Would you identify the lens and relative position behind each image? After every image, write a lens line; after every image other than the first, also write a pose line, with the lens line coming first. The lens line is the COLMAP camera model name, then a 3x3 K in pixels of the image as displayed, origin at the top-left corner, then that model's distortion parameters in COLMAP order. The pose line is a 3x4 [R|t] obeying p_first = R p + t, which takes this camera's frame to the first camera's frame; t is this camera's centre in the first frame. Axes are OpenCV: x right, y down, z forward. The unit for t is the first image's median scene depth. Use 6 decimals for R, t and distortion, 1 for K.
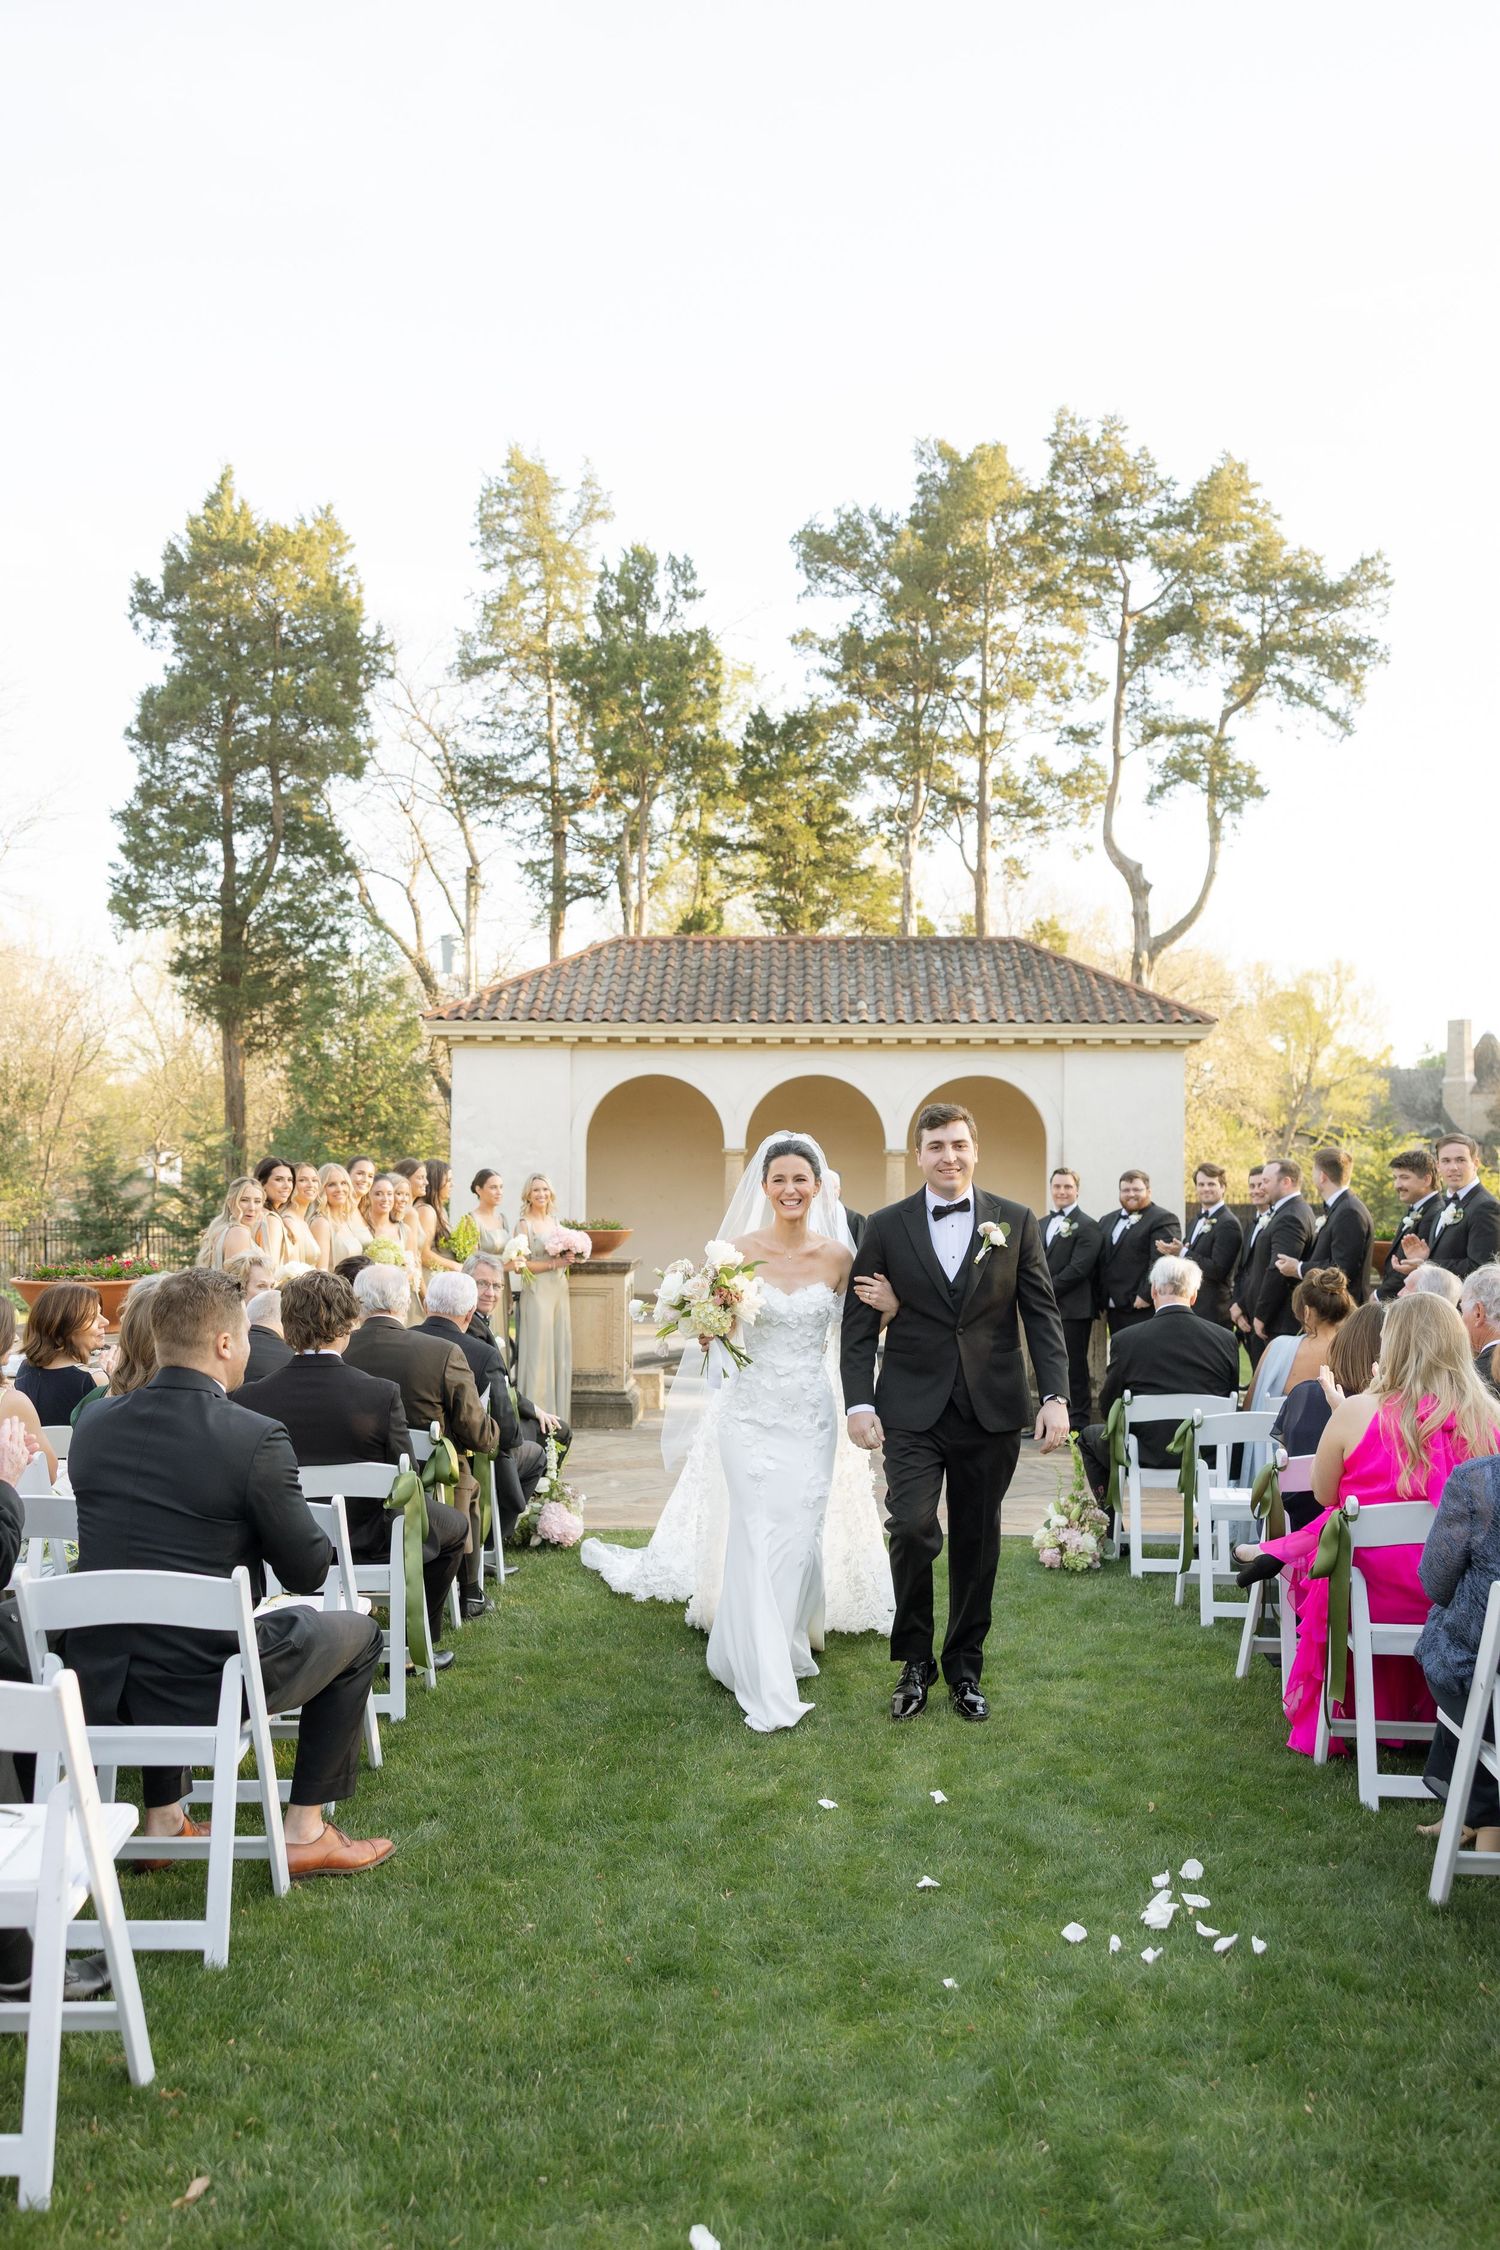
lens RADIAL K [[1662.9, 0, 750.0], [0, 1662.9, 1125.0], [0, 0, 1]] dist [-0.021368, 0.000552]
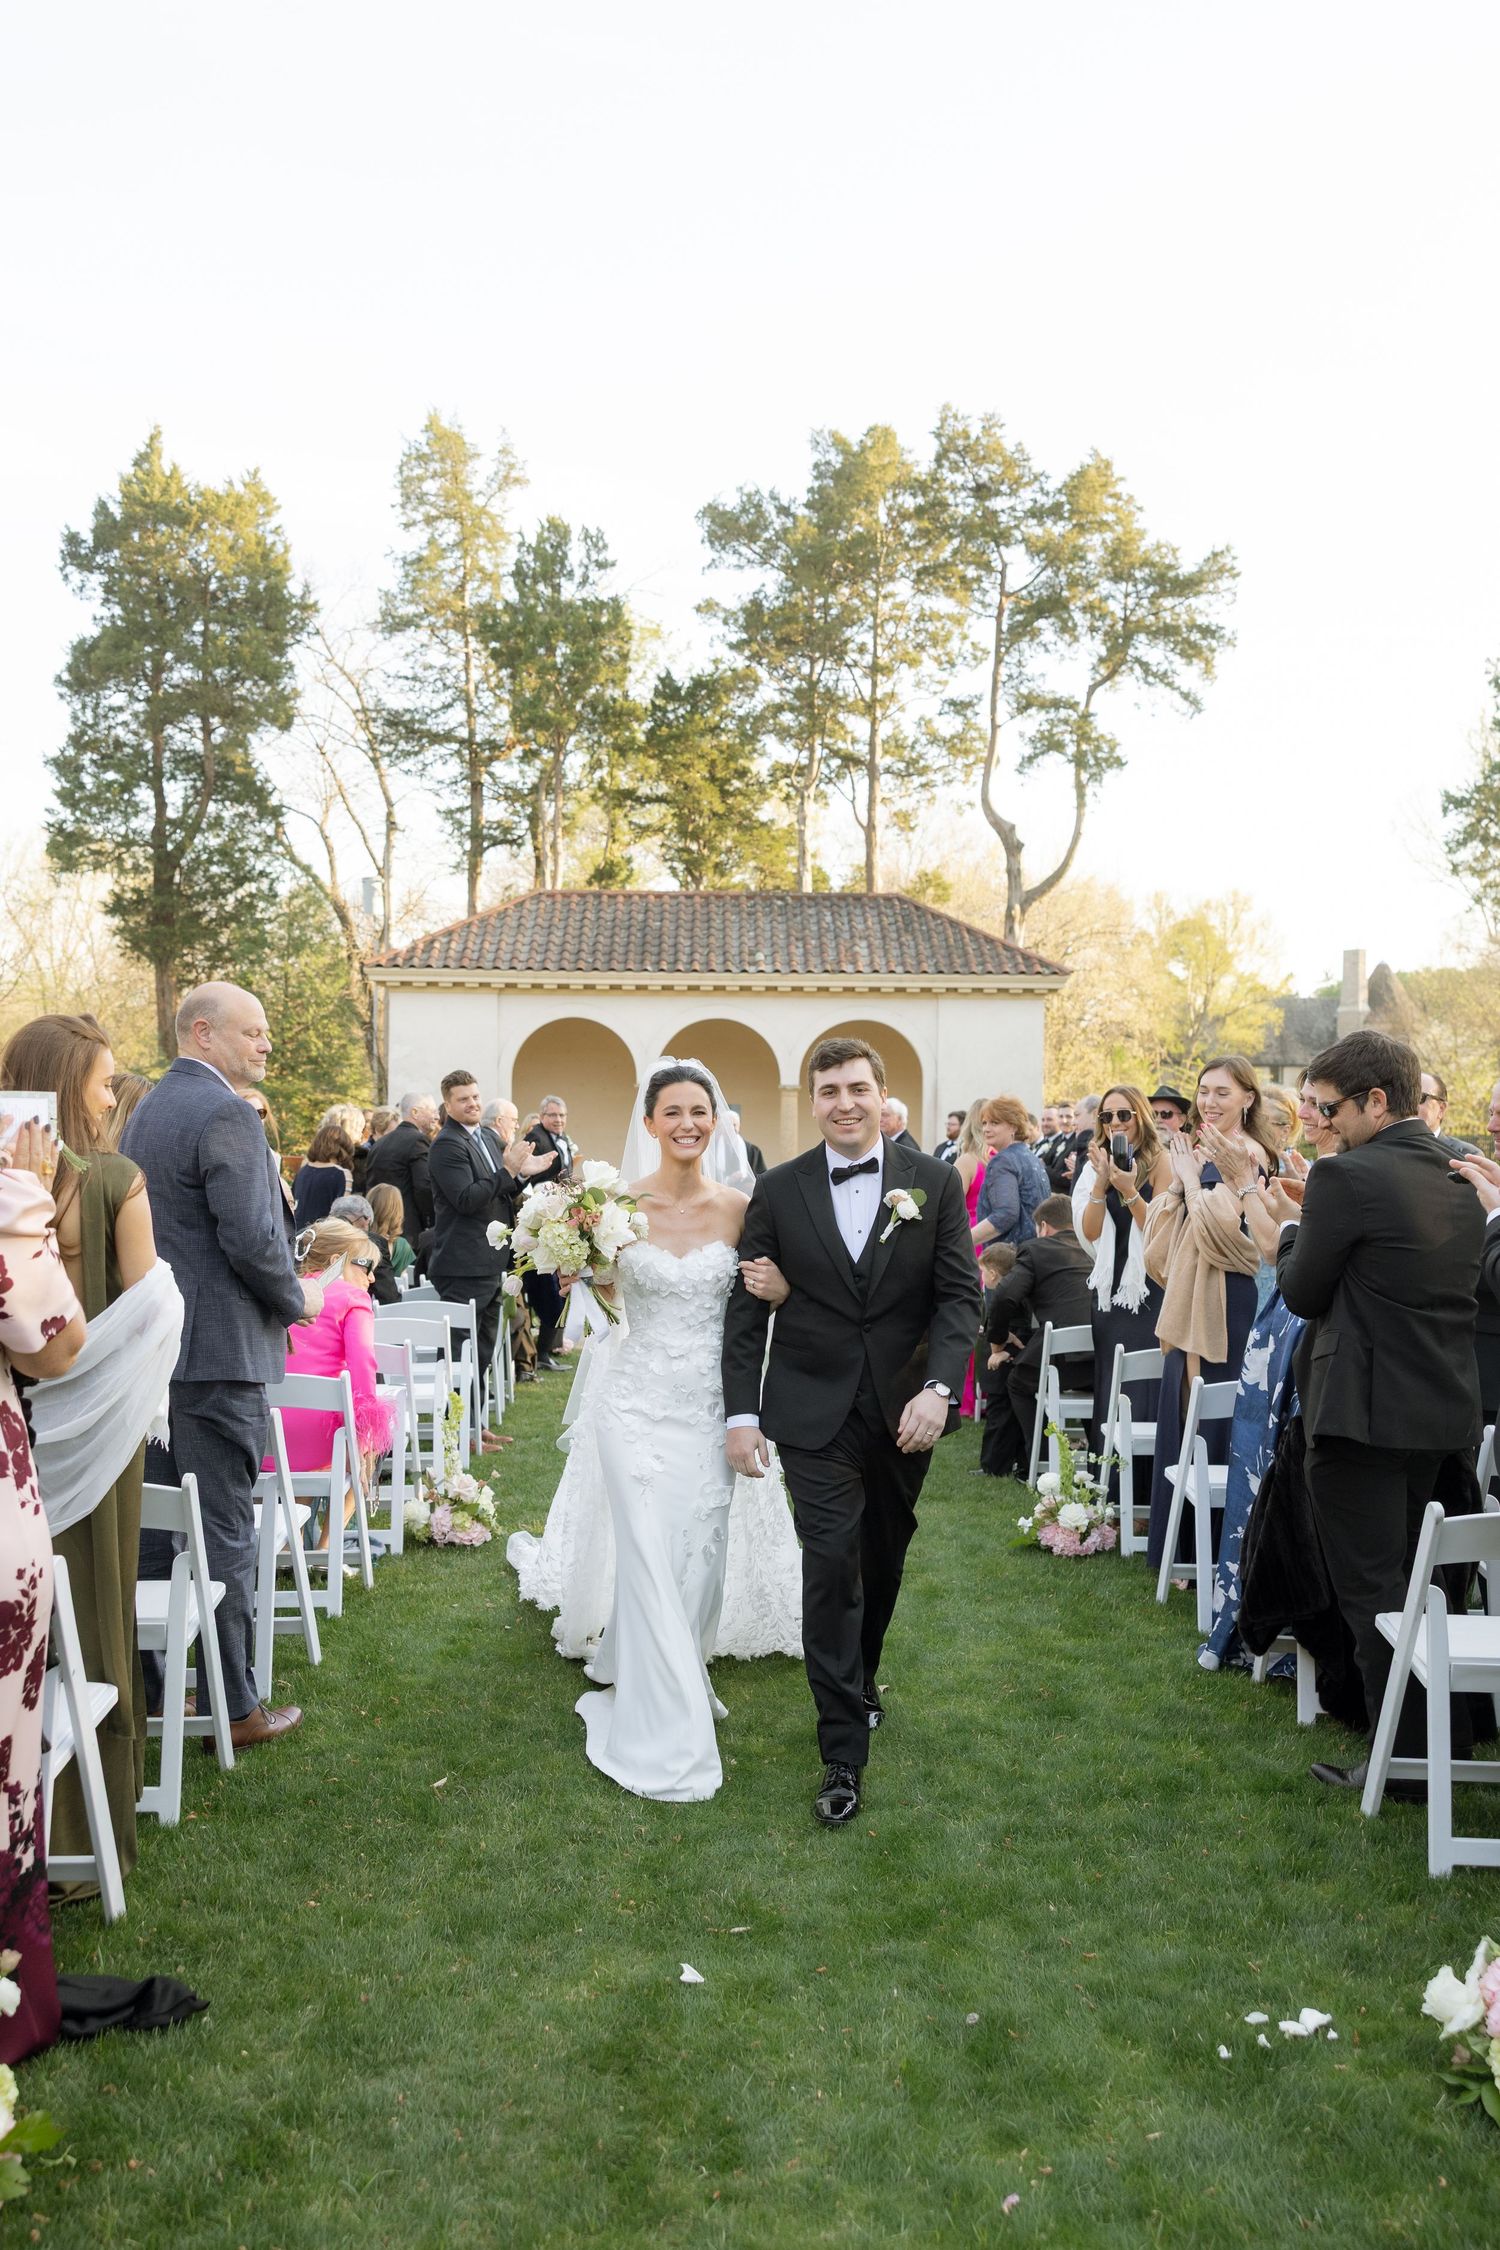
lens RADIAL K [[1770.5, 0, 750.0], [0, 1770.5, 1125.0], [0, 0, 1]] dist [-0.002173, -0.000737]
pose [[0.998302, 0.000452, 0.058254, -0.007008], [-0.003046, 0.999007, 0.044443, -0.009242], [-0.058177, -0.044545, 0.997312, -0.155658]]
